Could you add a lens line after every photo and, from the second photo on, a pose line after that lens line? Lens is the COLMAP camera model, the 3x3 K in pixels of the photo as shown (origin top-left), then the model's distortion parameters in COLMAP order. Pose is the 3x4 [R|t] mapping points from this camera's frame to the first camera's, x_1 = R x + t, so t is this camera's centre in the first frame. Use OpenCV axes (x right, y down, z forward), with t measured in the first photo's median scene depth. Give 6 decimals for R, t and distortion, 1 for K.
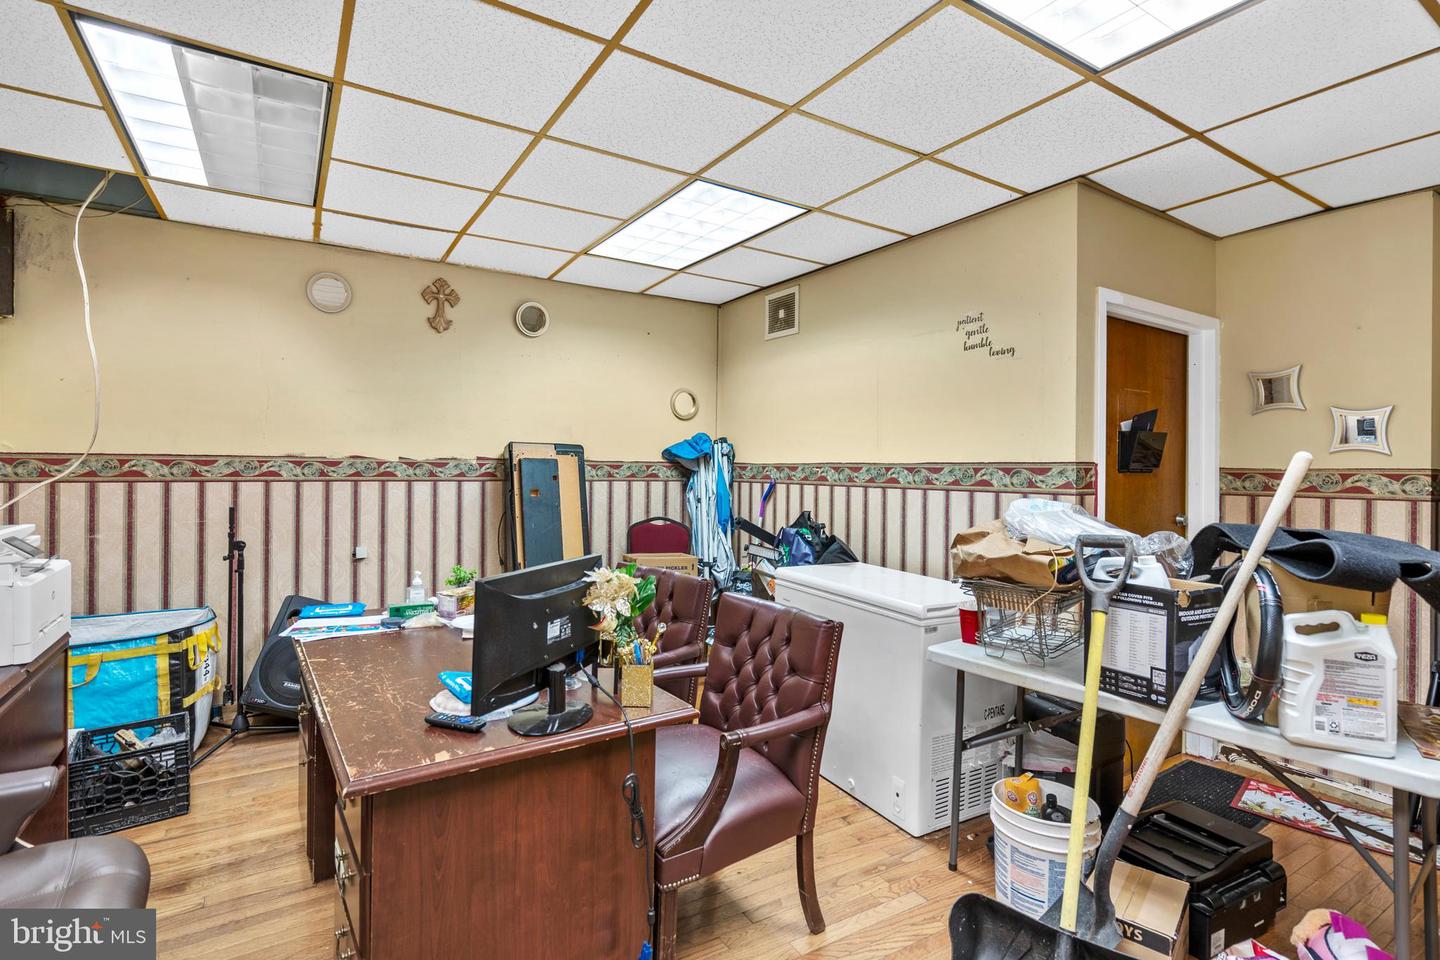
lens RADIAL K [[676.7, 0, 710.8], [0, 676.7, 469.0], [0, 0, 1]] dist [-0.004155, -0.000127]
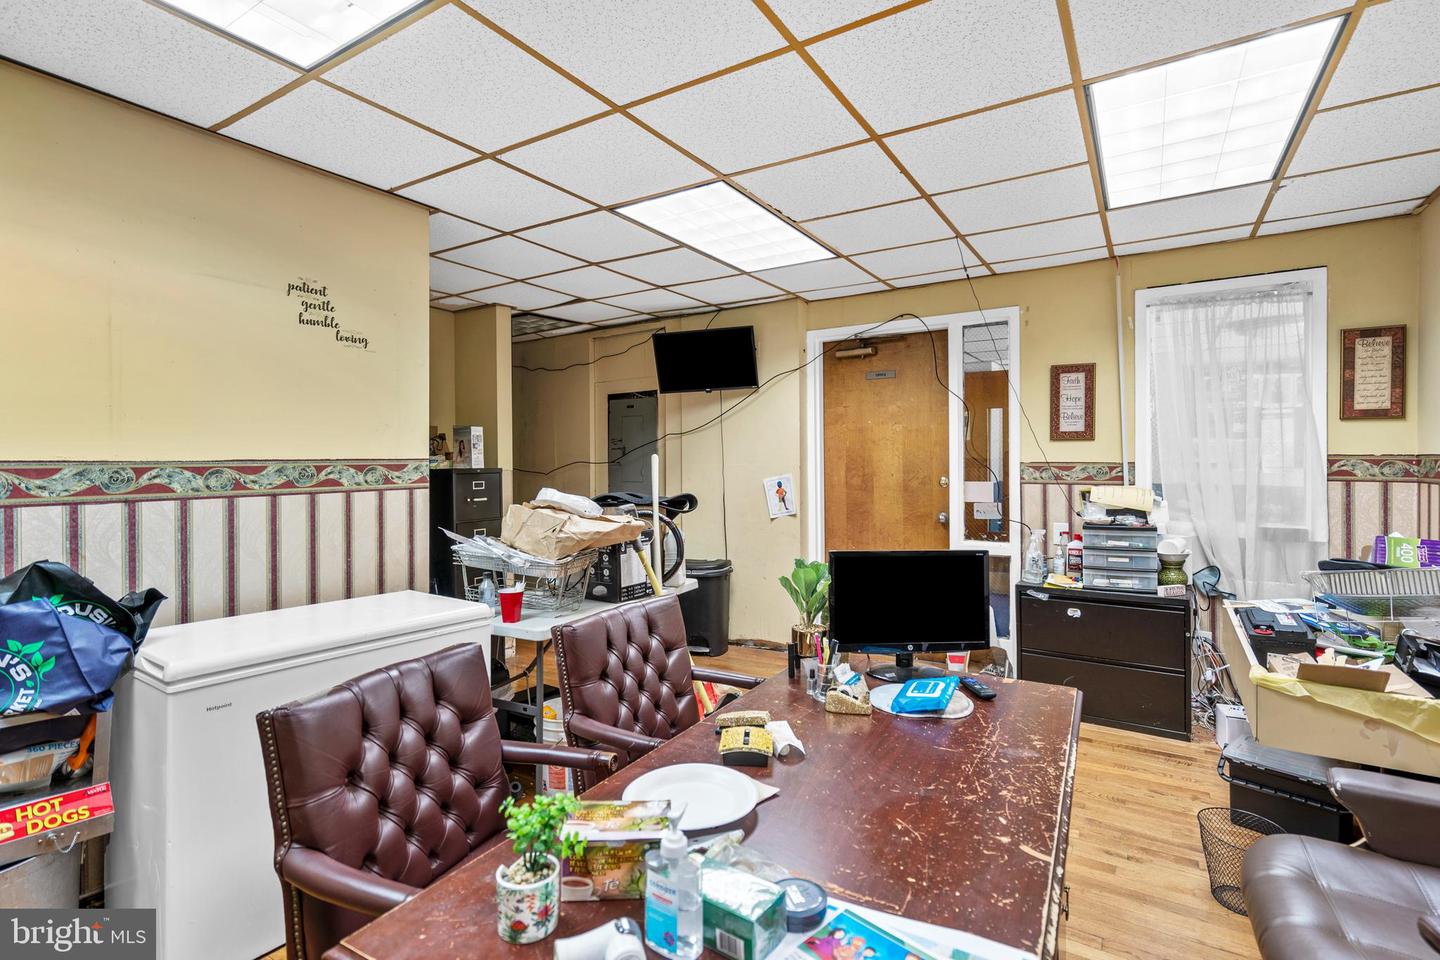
lens RADIAL K [[676.7, 0, 714.8], [0, 676.7, 468.4], [0, 0, 1]] dist [-0.004155, -0.000127]
pose [[-0.427505, -0.012252, 0.903930, -0.598754], [0.011685, 0.999750, 0.019077, -0.008666], [-0.903938, 0.018718, -0.427255, 0.920365]]
